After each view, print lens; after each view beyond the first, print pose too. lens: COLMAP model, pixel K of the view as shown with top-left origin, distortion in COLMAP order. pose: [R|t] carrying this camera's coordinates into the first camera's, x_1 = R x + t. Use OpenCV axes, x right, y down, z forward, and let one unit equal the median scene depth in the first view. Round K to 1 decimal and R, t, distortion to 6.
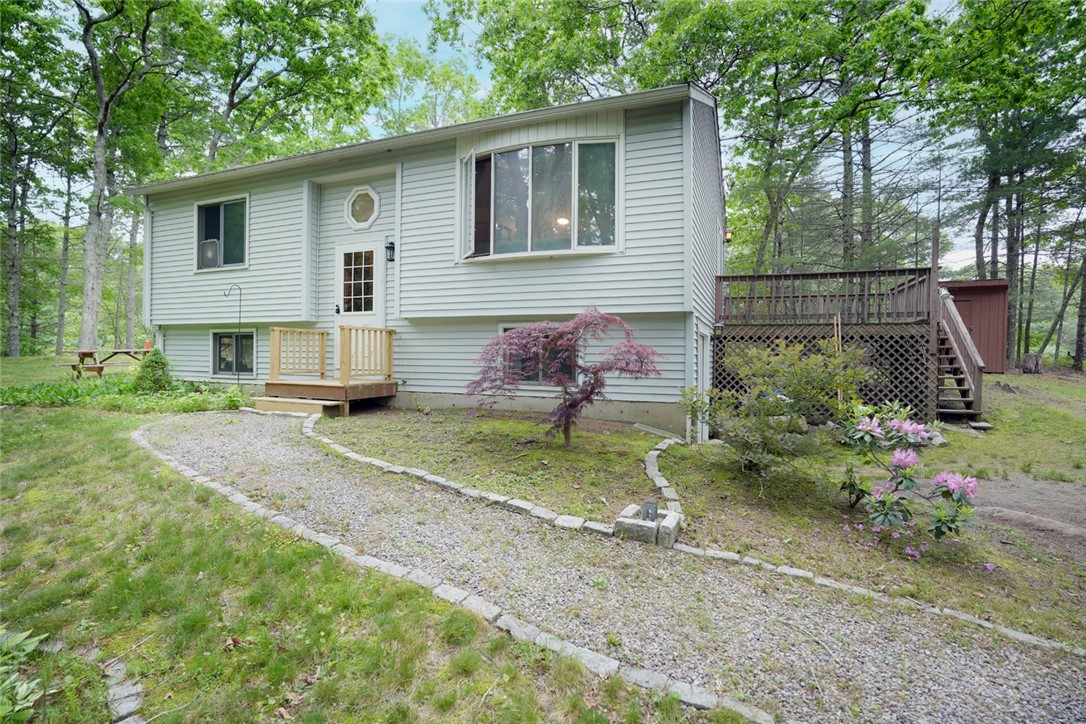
lens RADIAL K [[535.5, 0, 543.0], [0, 535.5, 362.0], [0, 0, 1]] dist [-0.082199, 0.044181]
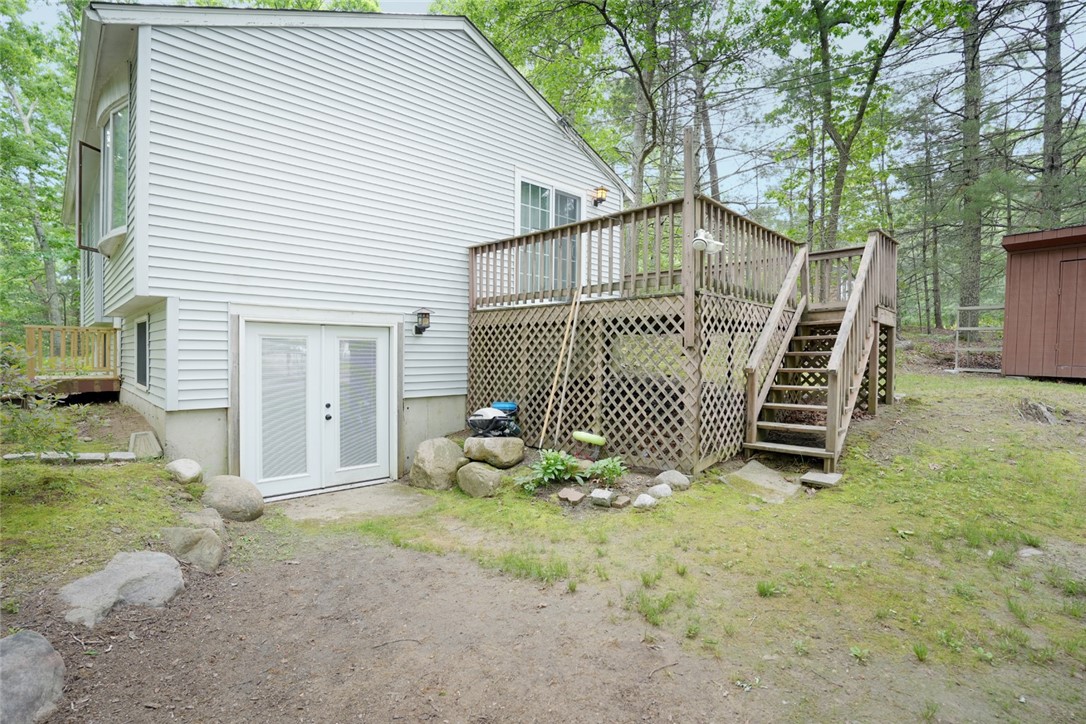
lens RADIAL K [[535.5, 0, 543.0], [0, 535.5, 362.0], [0, 0, 1]] dist [-0.082199, 0.044181]
pose [[0.910816, 0.004618, -0.412786, 0.841711], [-0.004553, 0.999989, 0.001140, 0.000790], [0.412787, 0.000841, 0.910827, 0.397321]]
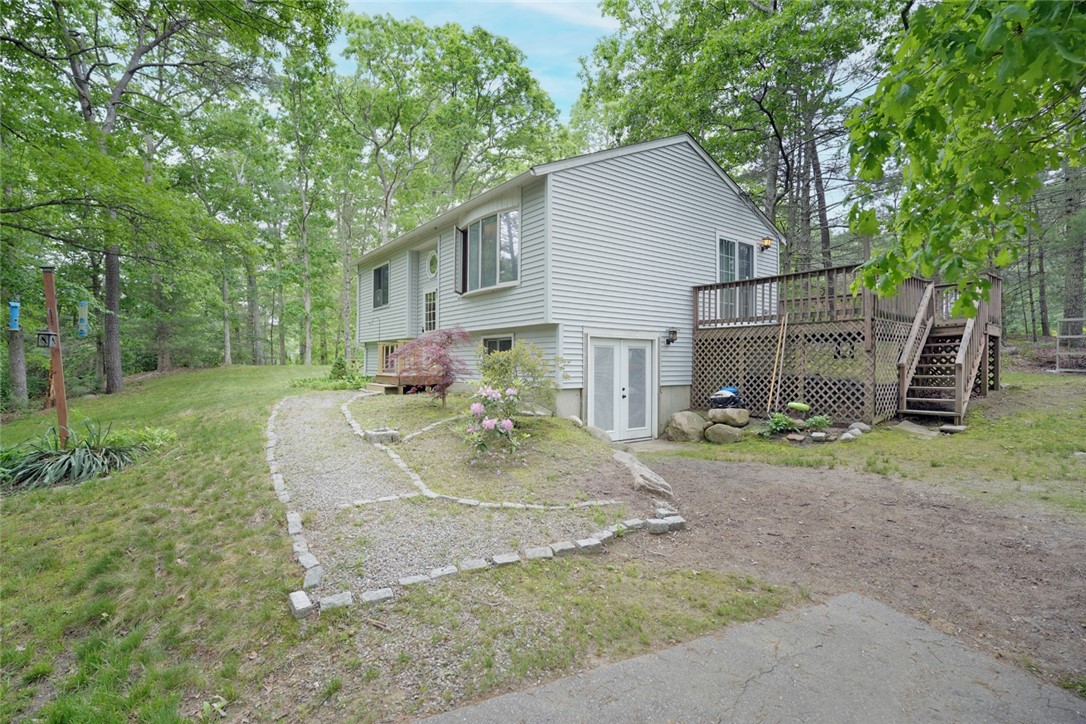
lens RADIAL K [[535.5, 0, 543.0], [0, 535.5, 362.0], [0, 0, 1]] dist [-0.082199, 0.044181]
pose [[0.848060, -0.007793, -0.529842, 0.748946], [-0.003176, 0.999799, -0.019788, 0.027068], [0.529890, 0.018465, 0.847865, -0.159722]]
